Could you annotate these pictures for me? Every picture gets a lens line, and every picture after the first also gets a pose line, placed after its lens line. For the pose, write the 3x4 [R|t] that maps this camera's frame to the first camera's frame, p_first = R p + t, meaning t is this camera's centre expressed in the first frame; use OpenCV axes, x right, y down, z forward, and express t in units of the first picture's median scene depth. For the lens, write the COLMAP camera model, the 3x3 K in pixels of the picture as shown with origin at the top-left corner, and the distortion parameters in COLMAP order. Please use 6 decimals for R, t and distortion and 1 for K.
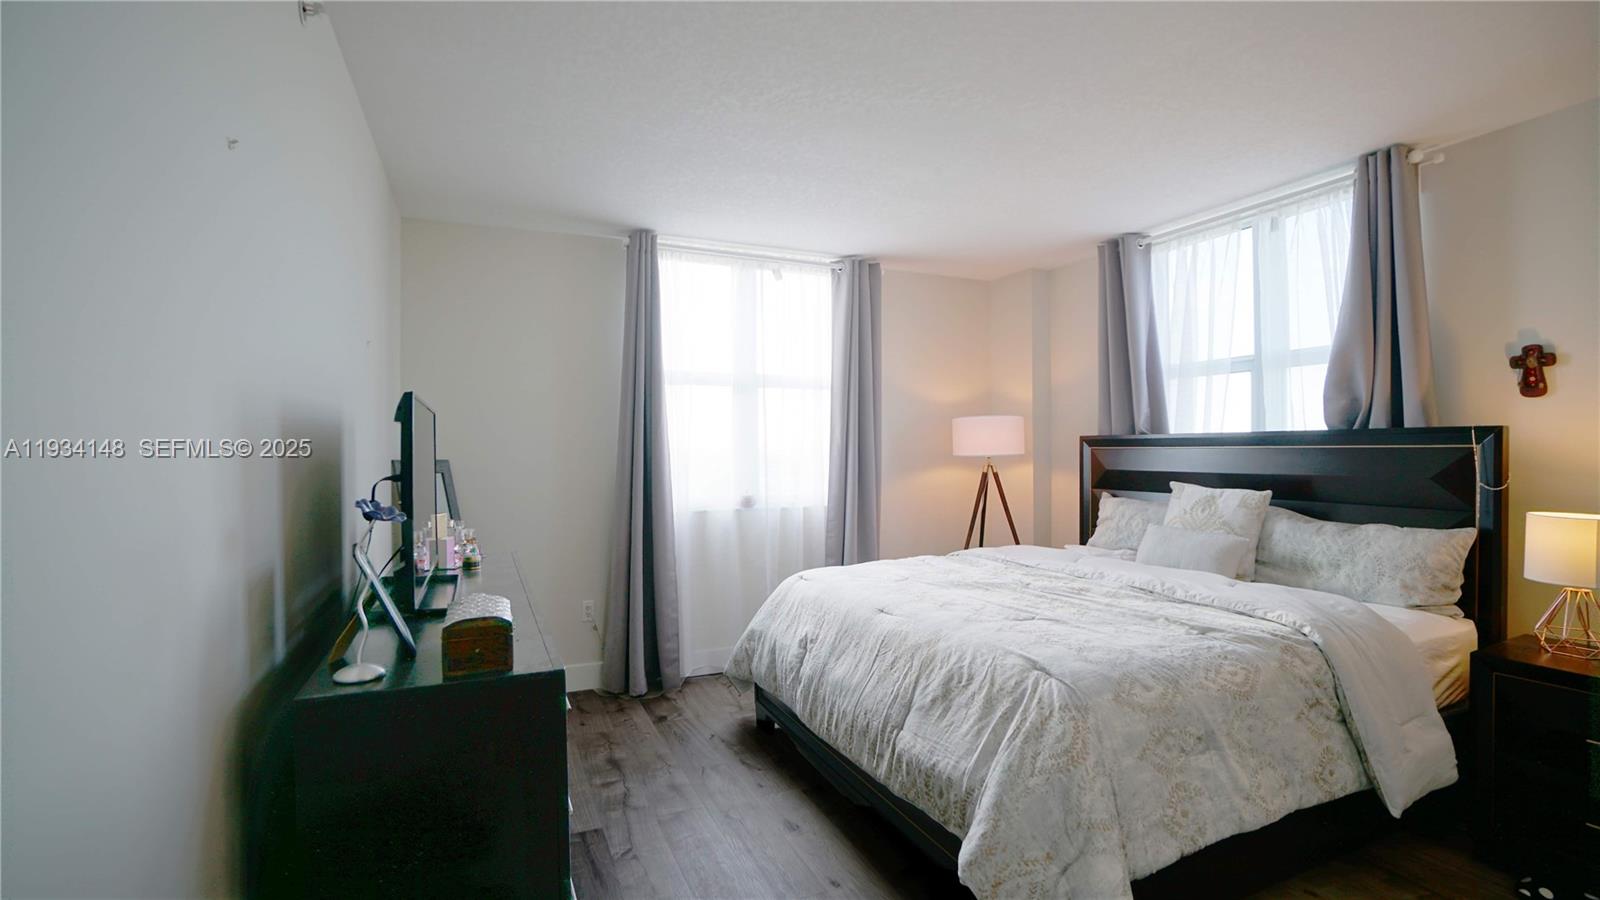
lens RADIAL K [[718.7, 0, 797.2], [0, 718.7, 459.9], [0, 0, 1]] dist [-0.067507, 0.028136]
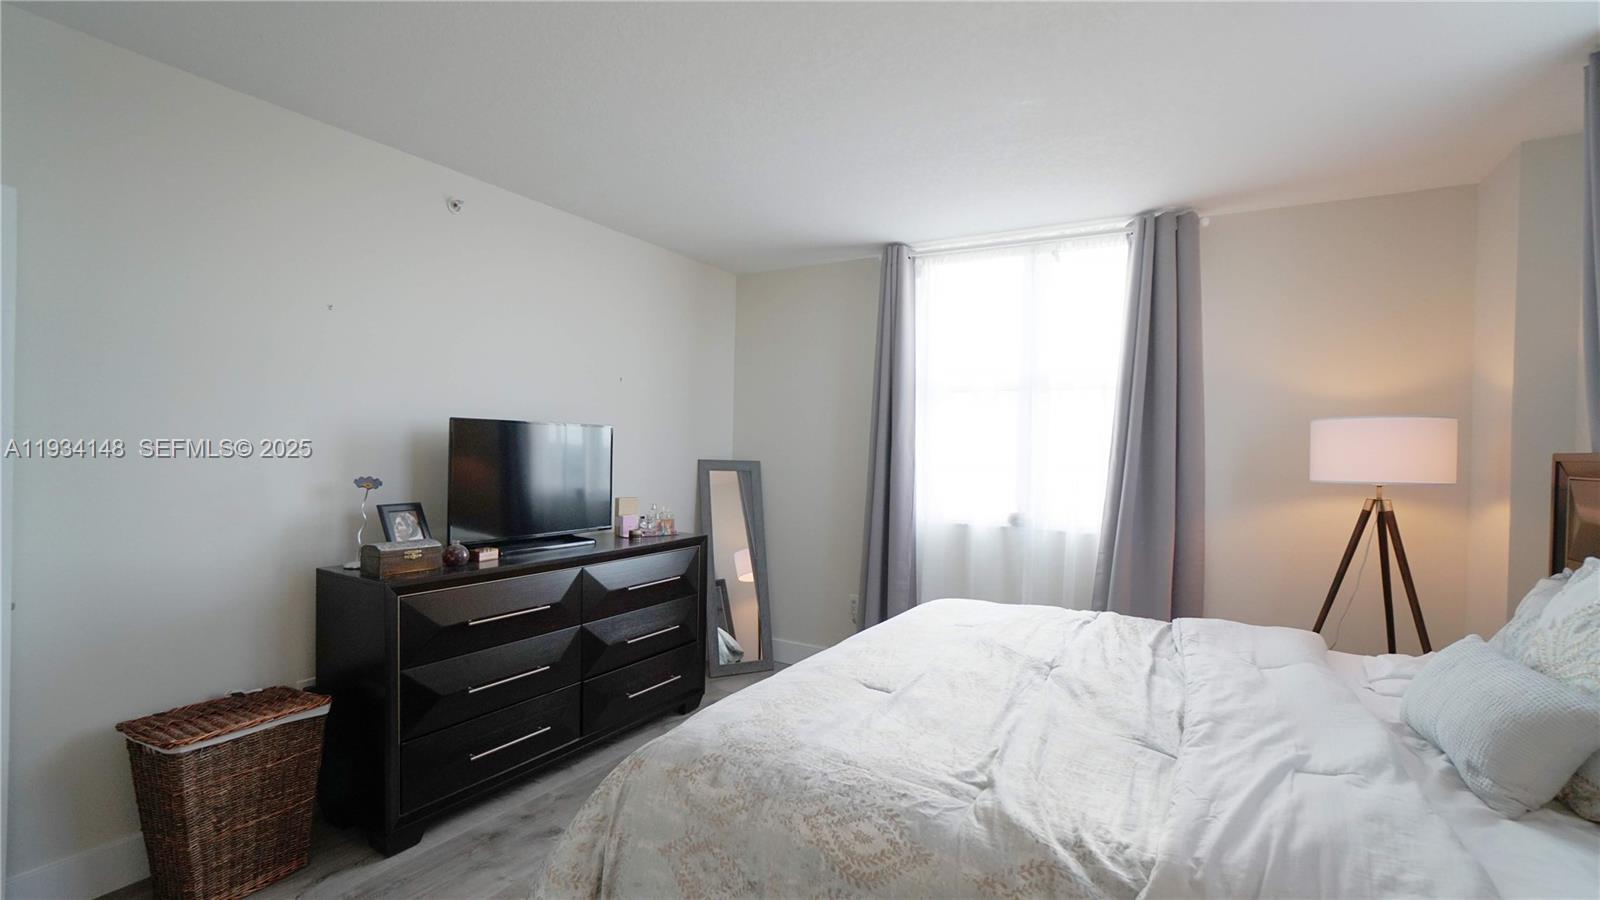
lens RADIAL K [[733.4, 0, 800.0], [0, 733.4, 450.0], [0, 0, 1]] dist [-0.055568, 0.000100]
pose [[0.558345, 0.018659, -0.829399, 0.544531], [-0.035283, 0.999377, -0.001269, -0.017657], [0.828858, 0.029972, 0.558655, 0.285427]]
